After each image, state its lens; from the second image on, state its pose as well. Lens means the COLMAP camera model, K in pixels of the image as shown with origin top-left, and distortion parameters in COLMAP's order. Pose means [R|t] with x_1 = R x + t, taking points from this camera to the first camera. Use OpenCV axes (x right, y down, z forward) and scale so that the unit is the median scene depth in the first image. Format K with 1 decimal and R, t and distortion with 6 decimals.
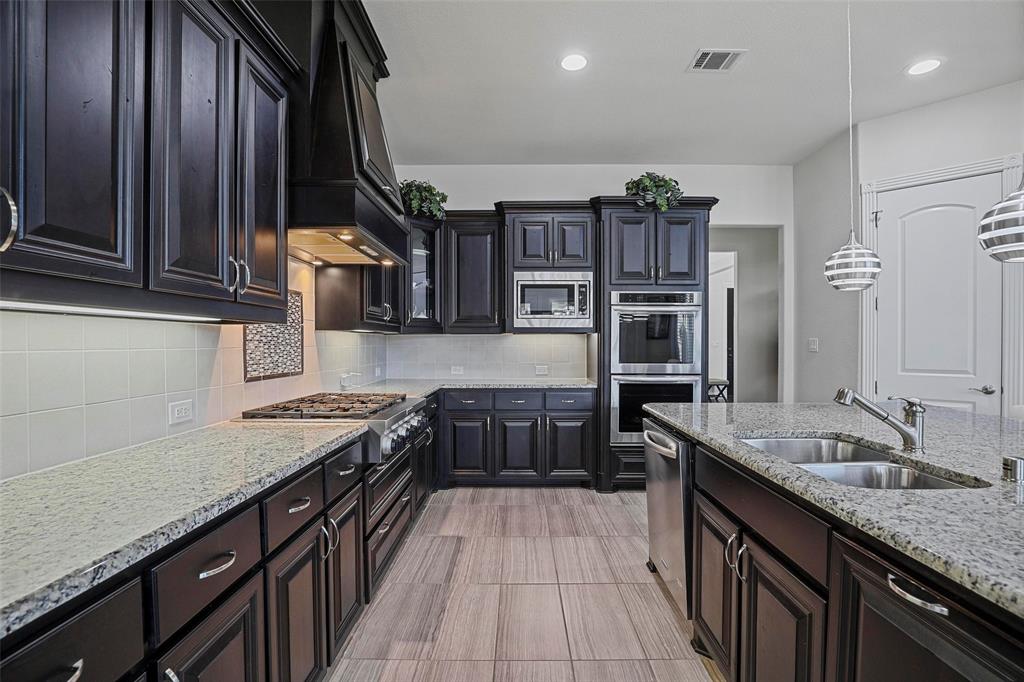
lens RADIAL K [[472.1, 0, 515.0], [0, 472.1, 344.0], [0, 0, 1]] dist [-0.029942, 0.000624]
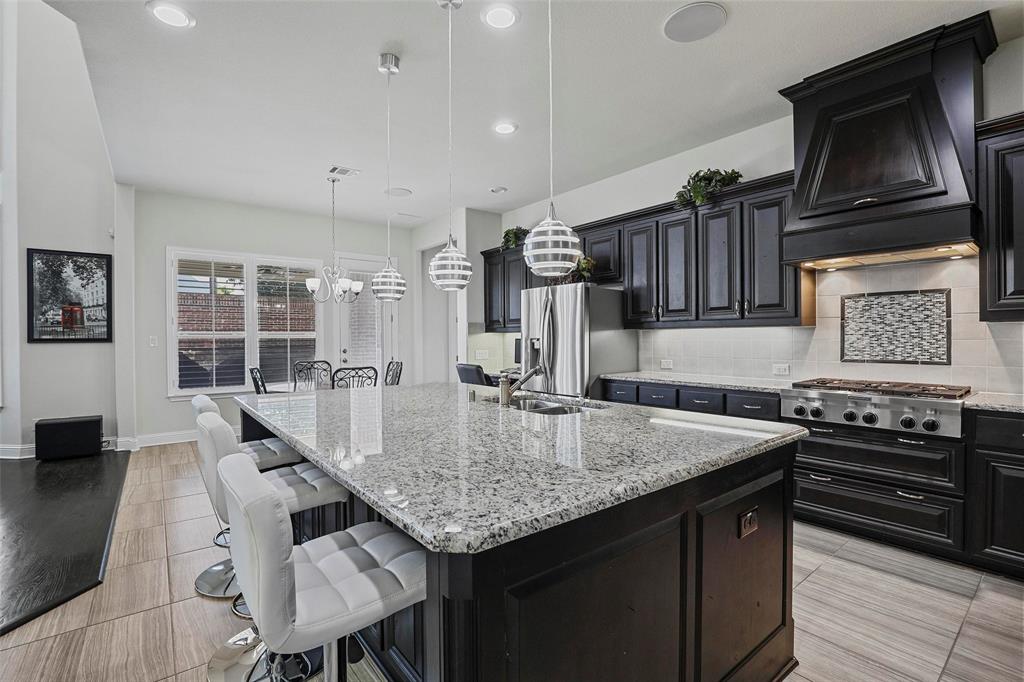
lens RADIAL K [[463.1, 0, 512.0], [0, 463.1, 341.0], [0, 0, 1]] dist [-0.021792, 0.000675]
pose [[-0.781805, 0.011324, -0.623420, 0.739869], [0.007660, 0.999934, 0.008557, -0.005173], [0.623476, 0.001914, -0.781840, 0.909142]]
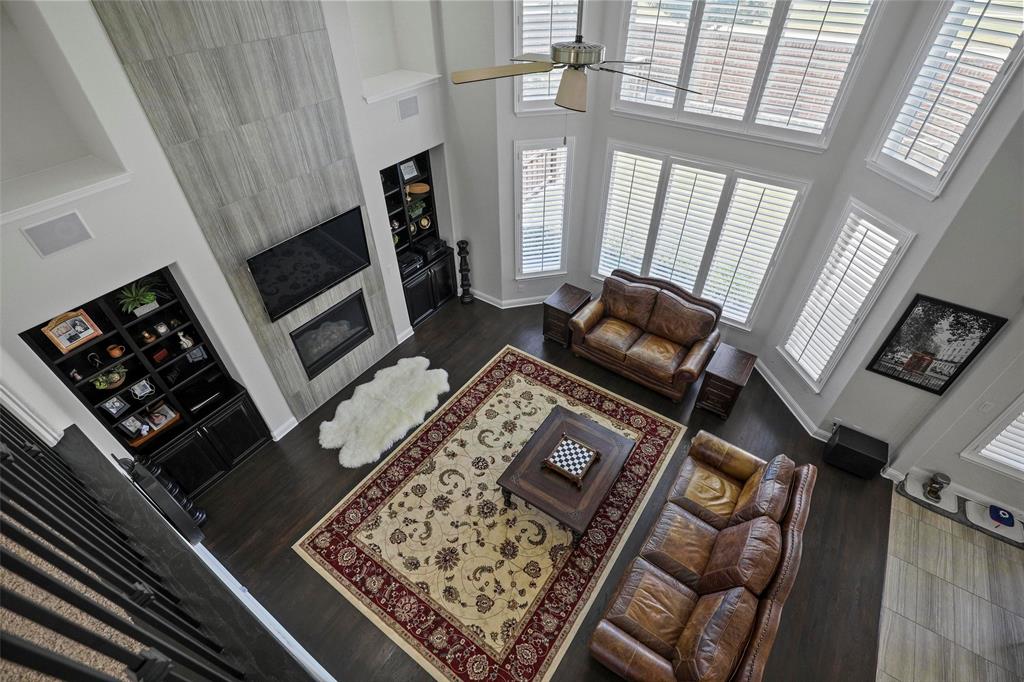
lens RADIAL K [[467.4, 0, 515.0], [0, 467.4, 341.7], [0, 0, 1]] dist [-0.030718, 0.001327]
pose [[-0.834045, -0.362448, 0.415934, 1.346746], [0.007646, 0.746250, 0.665621, -0.966102], [-0.551644, 0.558338, -0.619635, 0.380863]]
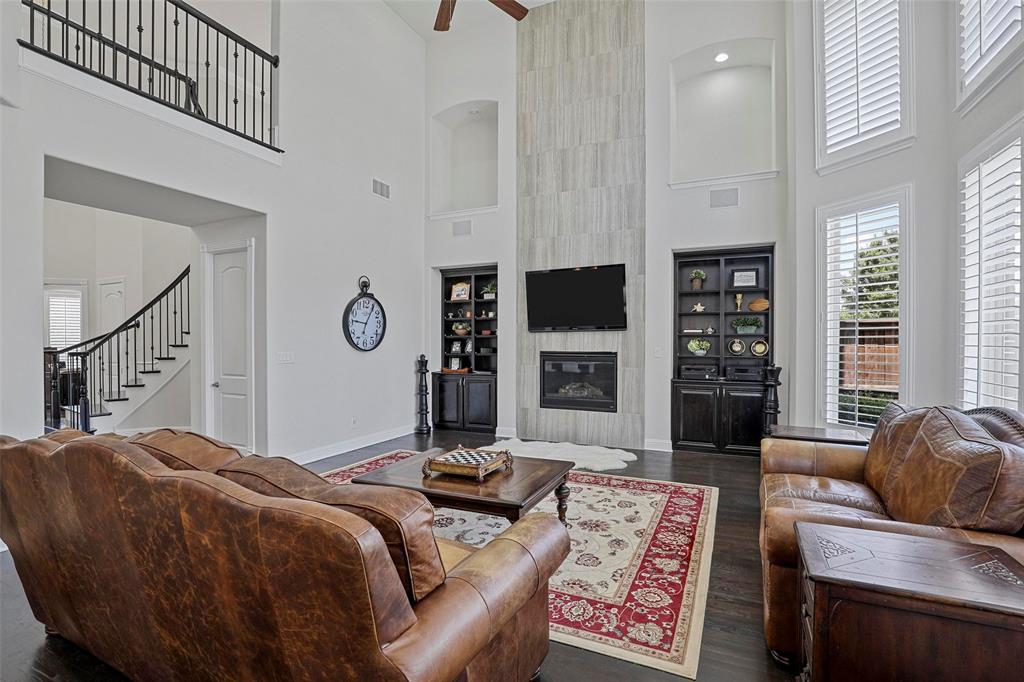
lens RADIAL K [[472.1, 0, 515.0], [0, 472.1, 344.0], [0, 0, 1]] dist [-0.029942, 0.000624]
pose [[0.406656, -0.007018, 0.913554, 0.849262], [0.002333, 0.999975, 0.006643, -0.051479], [-0.913578, -0.000570, 0.406662, -0.809419]]
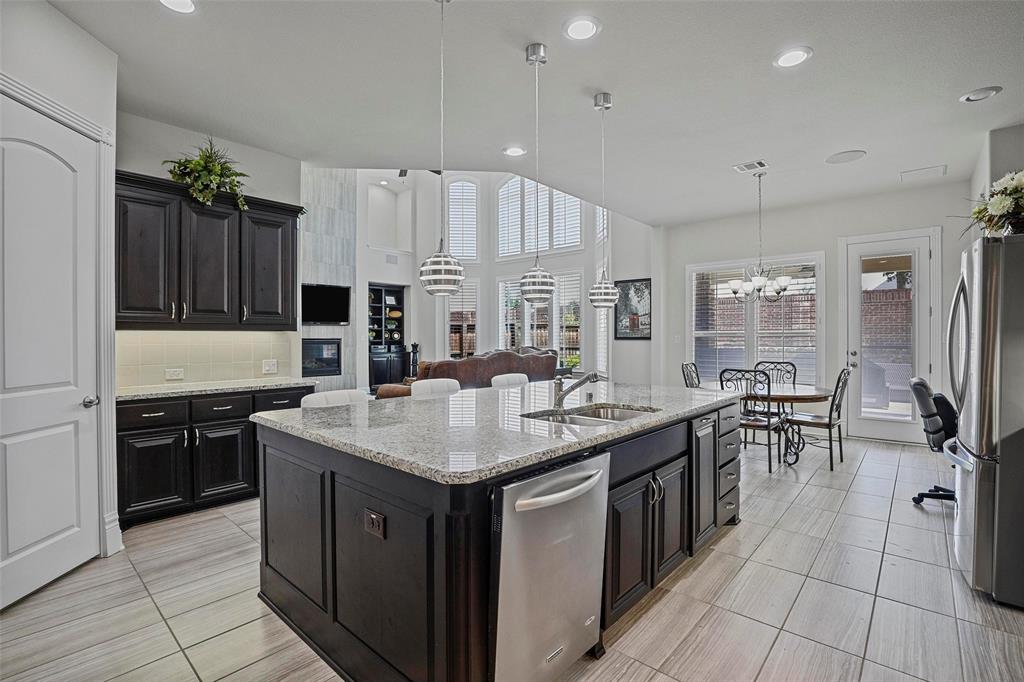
lens RADIAL K [[467.4, 0, 515.0], [0, 467.4, 341.7], [0, 0, 1]] dist [-0.030718, 0.001327]
pose [[-0.753566, -0.003772, 0.657362, -0.064306], [0.003191, 0.999951, 0.009397, -0.011668], [-0.657365, 0.009179, -0.753517, 0.969298]]
